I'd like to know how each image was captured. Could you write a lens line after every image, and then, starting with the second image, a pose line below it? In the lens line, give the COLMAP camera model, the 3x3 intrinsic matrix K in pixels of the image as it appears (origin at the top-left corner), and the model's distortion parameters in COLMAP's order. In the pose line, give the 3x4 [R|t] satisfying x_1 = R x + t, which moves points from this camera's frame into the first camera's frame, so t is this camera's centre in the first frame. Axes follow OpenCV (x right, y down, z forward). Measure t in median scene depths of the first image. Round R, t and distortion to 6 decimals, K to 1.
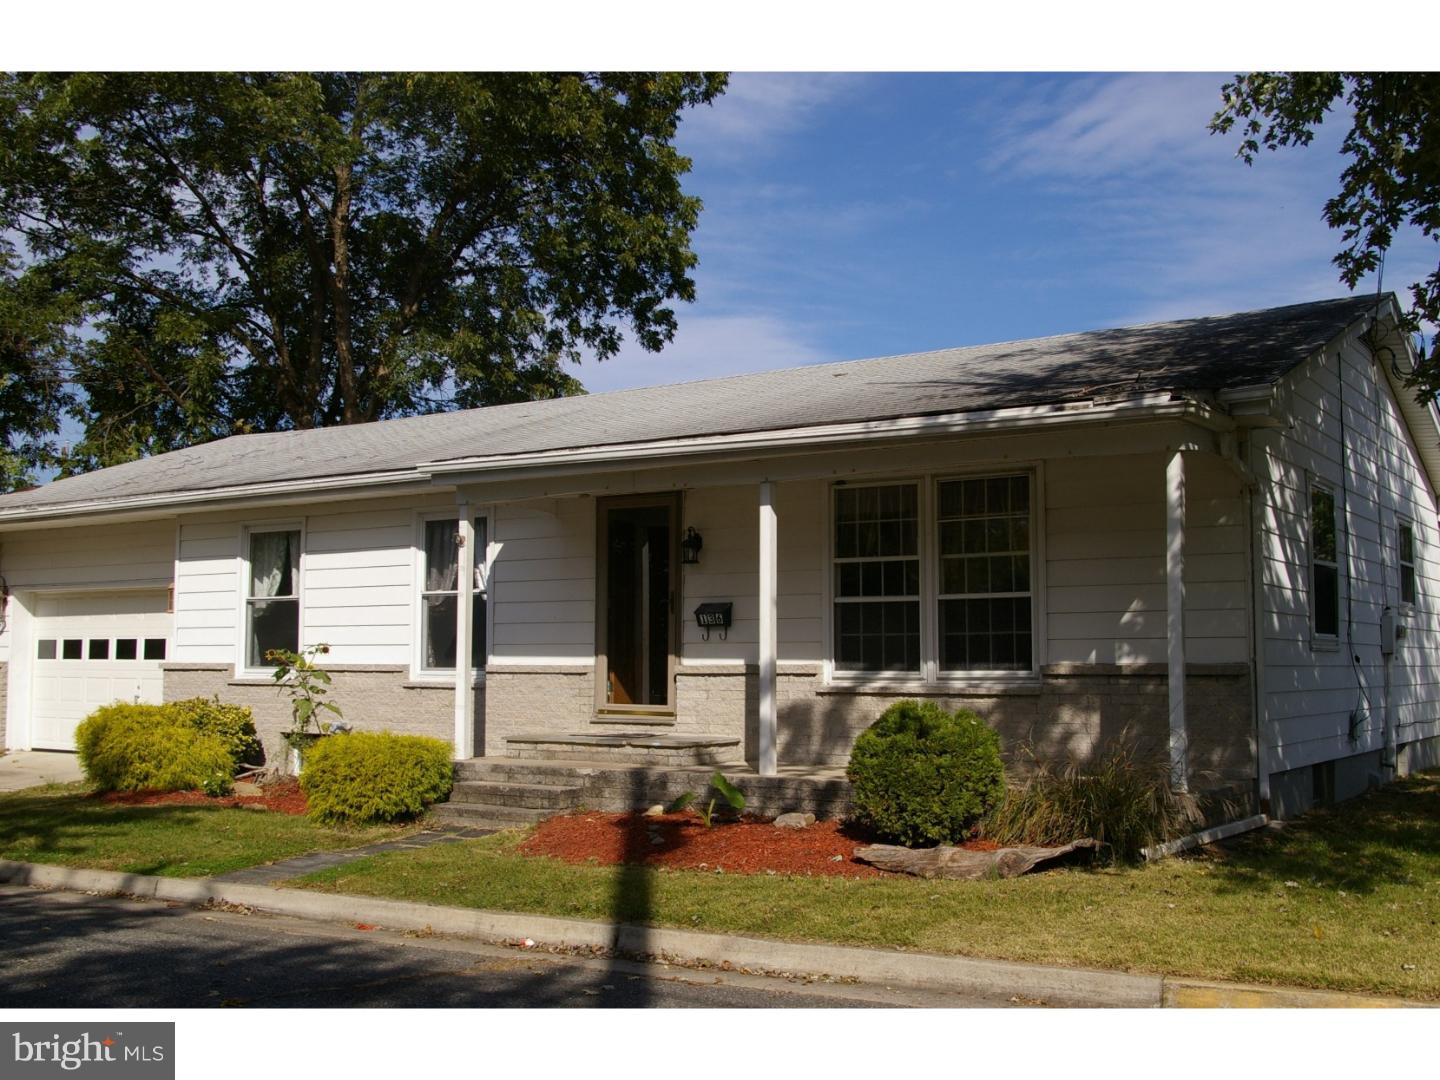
lens RADIAL K [[1557.5, 0, 720.0], [0, 1557.5, 540.0], [0, 0, 1]] dist [-0.051505, 0.005851]
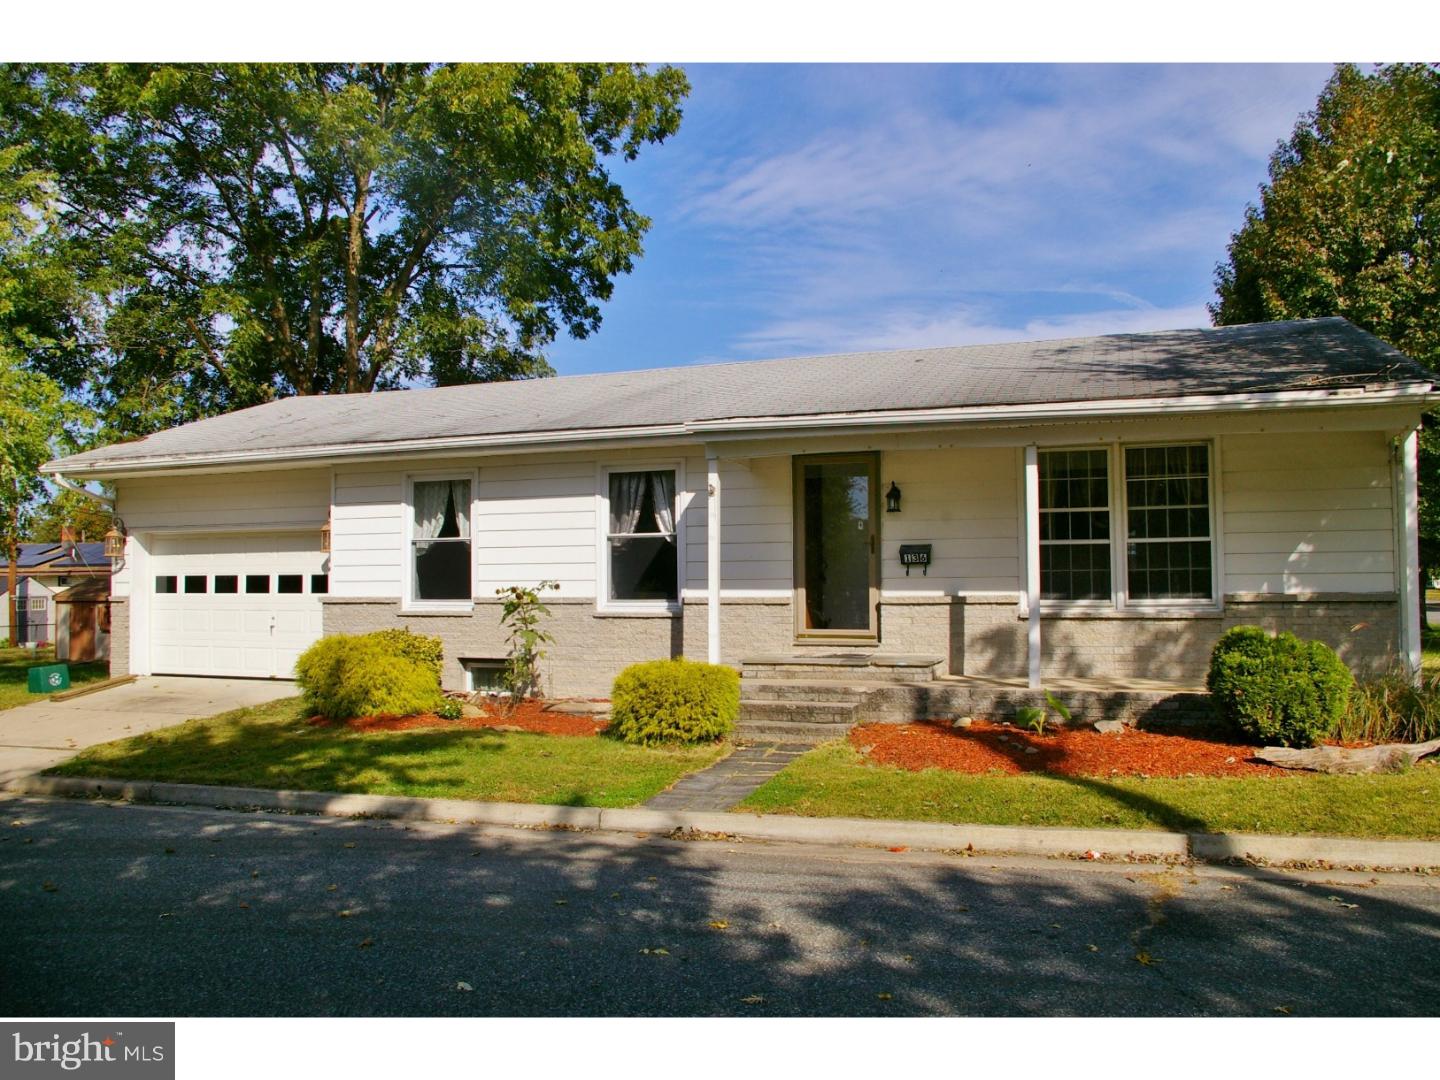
lens RADIAL K [[1140.9, 0, 720.0], [0, 1140.9, 540.0], [0, 0, 1]] dist [-0.104278, 0.082965]
pose [[0.969028, -0.000182, 0.246951, -0.349895], [-0.010552, 0.999056, 0.042140, 0.001218], [-0.246725, -0.043441, 0.968111, 0.176510]]
